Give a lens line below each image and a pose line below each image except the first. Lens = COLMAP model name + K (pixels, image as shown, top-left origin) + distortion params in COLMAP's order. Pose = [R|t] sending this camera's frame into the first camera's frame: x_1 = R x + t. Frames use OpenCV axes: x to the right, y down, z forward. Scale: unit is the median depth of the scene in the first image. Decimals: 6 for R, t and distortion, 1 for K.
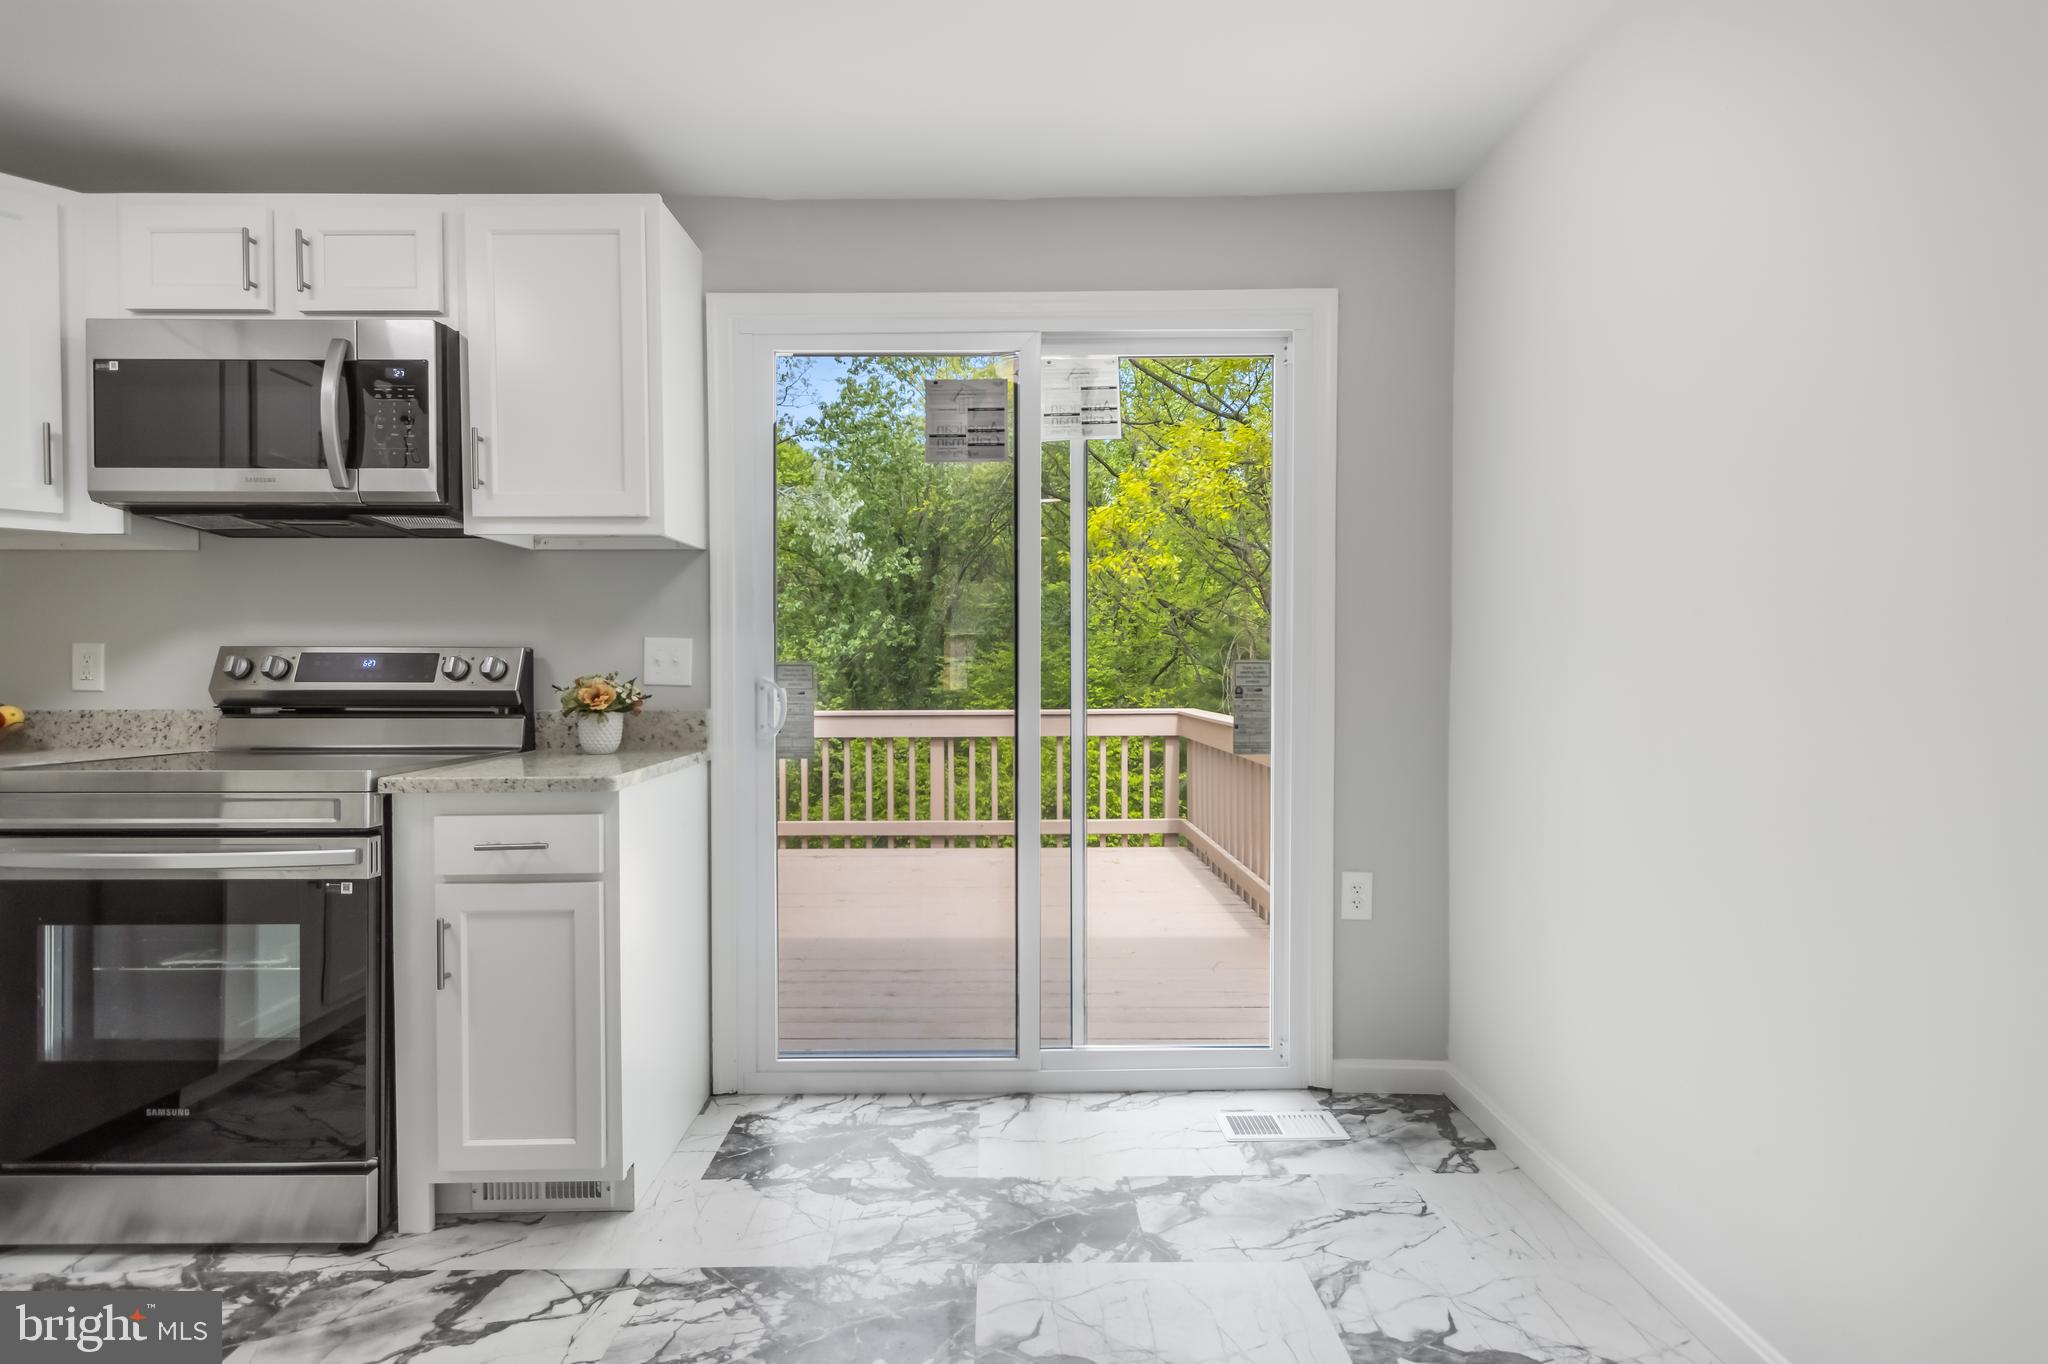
lens RADIAL K [[955.6, 0, 1015.4], [0, 955.6, 683.4], [0, 0, 1]] dist [0.010196, -0.002978]
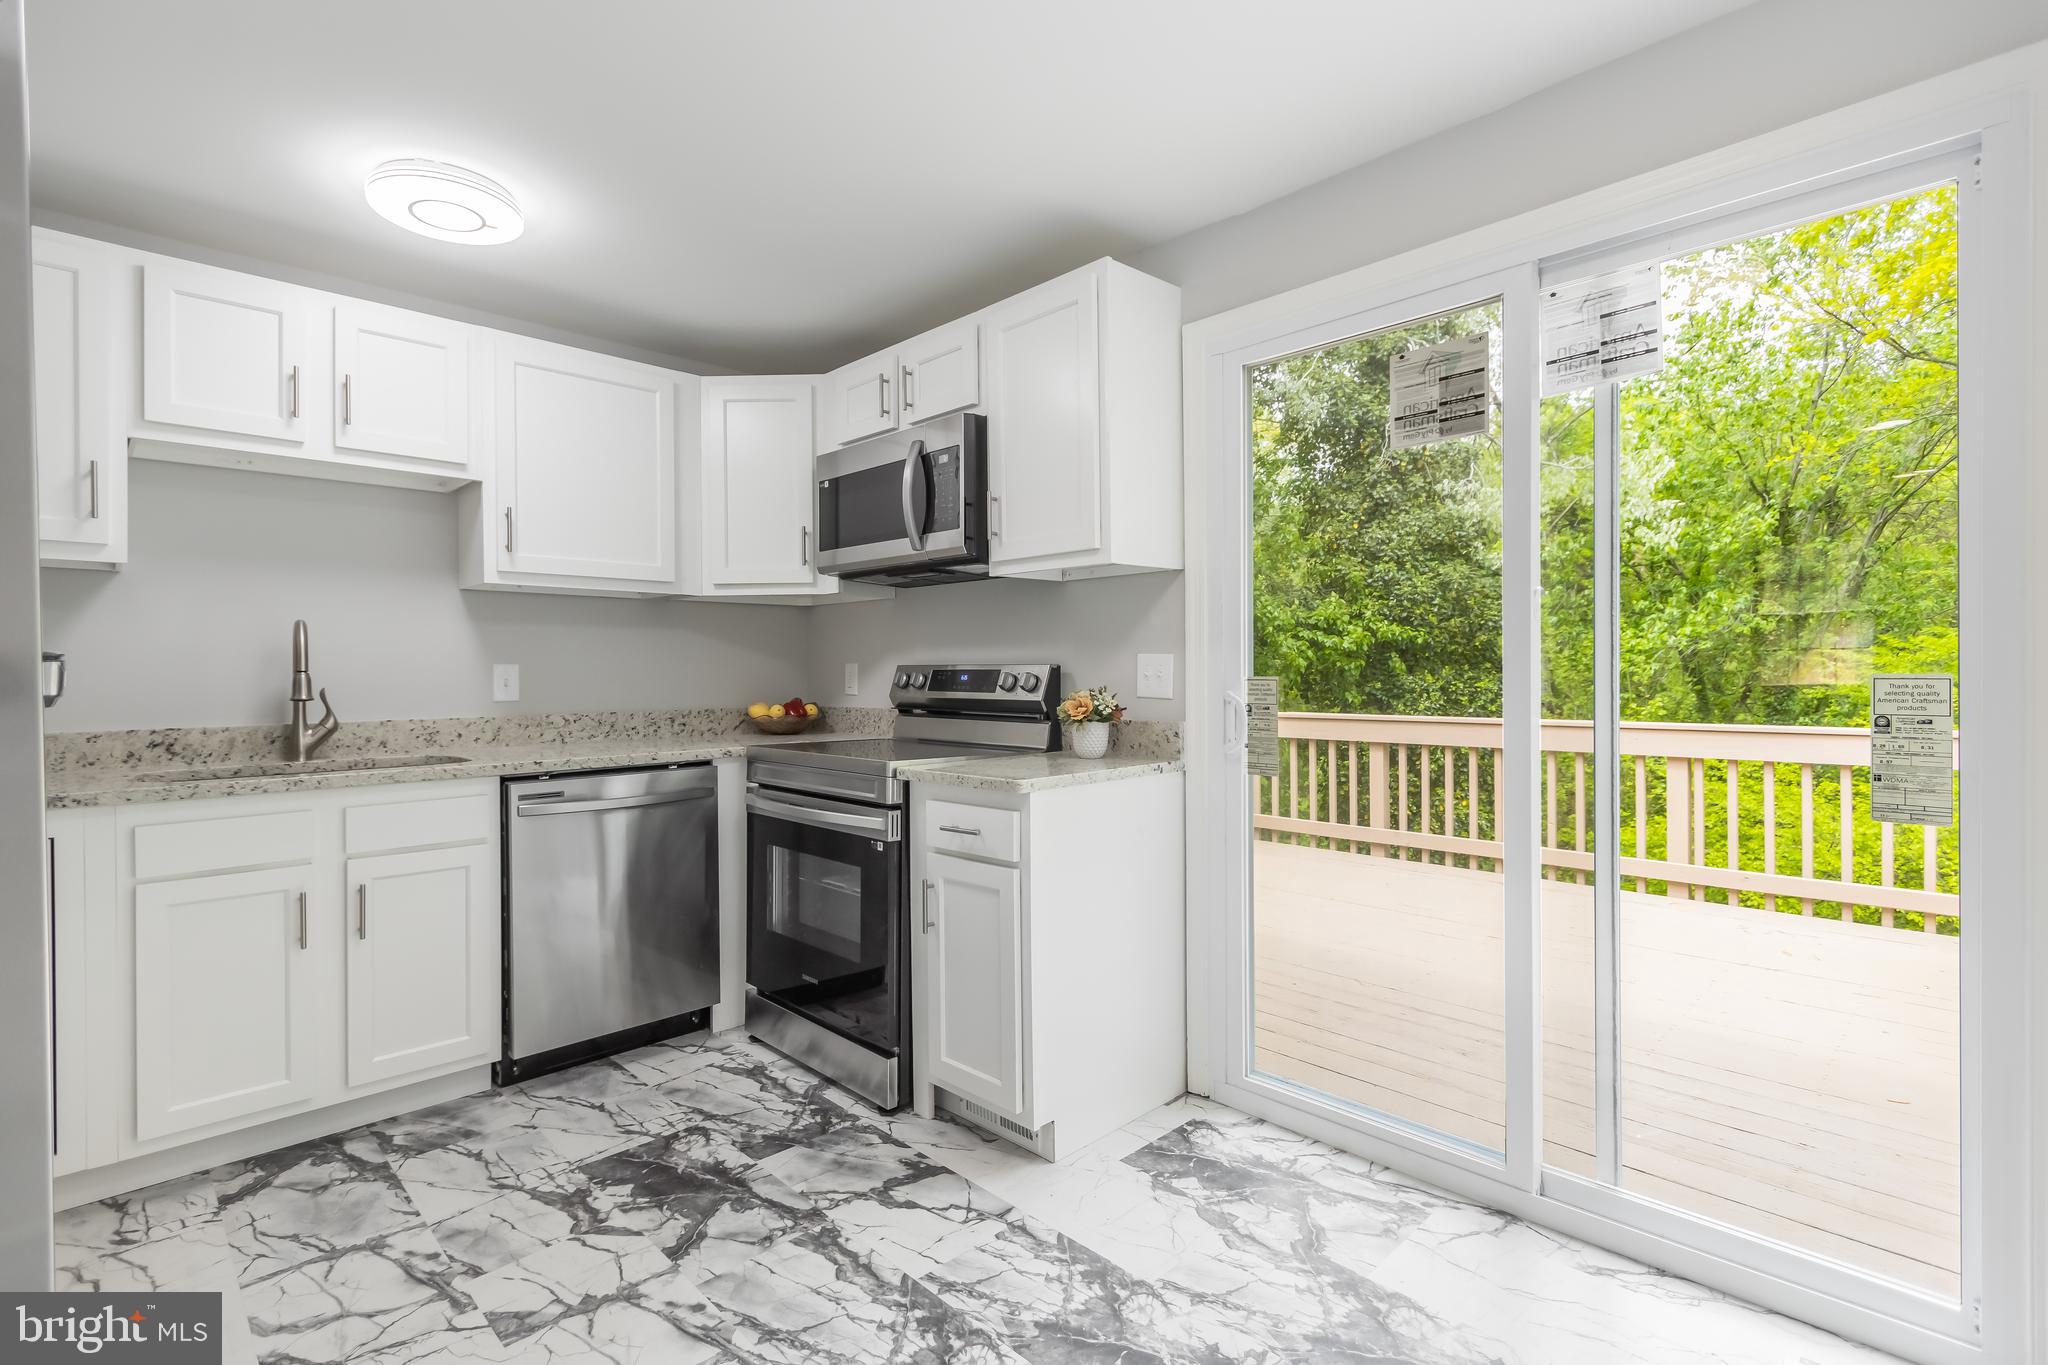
lens RADIAL K [[955.6, 0, 1006.5], [0, 955.6, 675.6], [0, 0, 1]] dist [0.010196, -0.002978]
pose [[0.688103, 0.001537, -0.725612, 0.352160], [-0.003840, 0.999991, -0.001523, -0.024351], [0.725603, 0.003834, 0.688103, 0.159594]]
